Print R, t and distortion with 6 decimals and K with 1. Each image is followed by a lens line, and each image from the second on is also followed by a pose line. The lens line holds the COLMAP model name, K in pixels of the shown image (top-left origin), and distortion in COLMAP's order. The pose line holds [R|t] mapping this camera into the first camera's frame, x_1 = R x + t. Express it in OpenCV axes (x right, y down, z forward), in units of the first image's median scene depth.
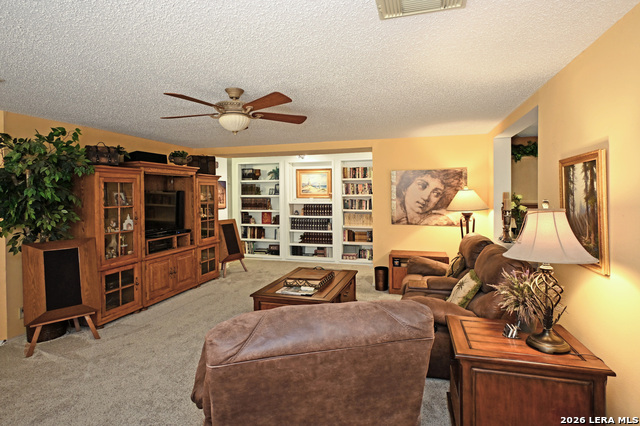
lens RADIAL K [[319.6, 0, 346.3], [0, 319.6, 201.9], [0, 0, 1]] dist [0.004519, -0.000053]
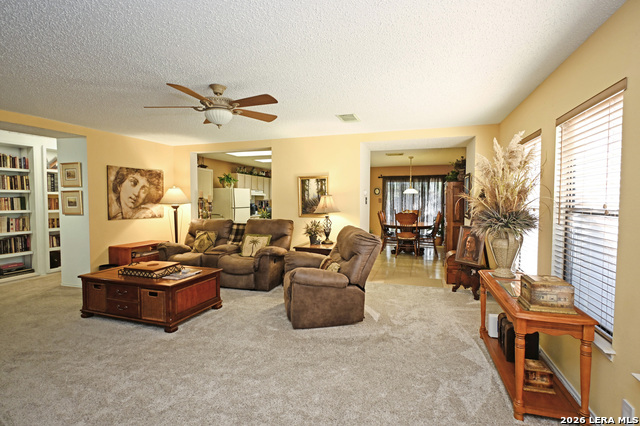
lens RADIAL K [[308.8, 0, 321.9], [0, 308.8, 215.2], [0, 0, 1]] dist [0.029300, 0.000947]
pose [[0.091163, -0.044269, 0.994852, -0.566629], [0.025212, 0.998794, 0.042134, 0.023406], [-0.995517, 0.021241, 0.092169, 0.194016]]
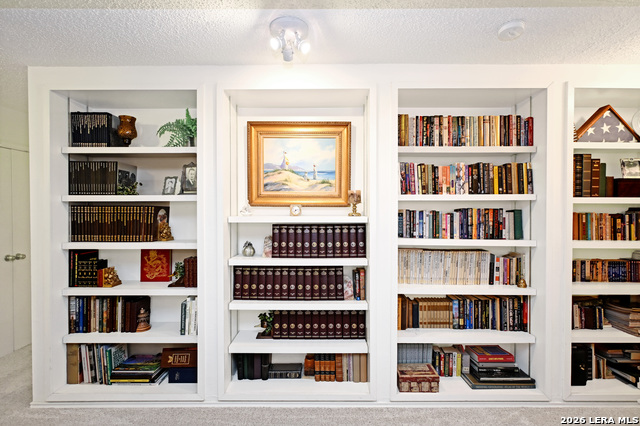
lens RADIAL K [[319.6, 0, 305.5], [0, 319.6, 219.1], [0, 0, 1]] dist [0.004519, -0.000053]
pose [[0.987982, 0.000044, 0.154568, -0.153333], [0.003063, 0.999798, -0.019864, 0.008858], [-0.154537, 0.020099, 0.987782, 0.673402]]
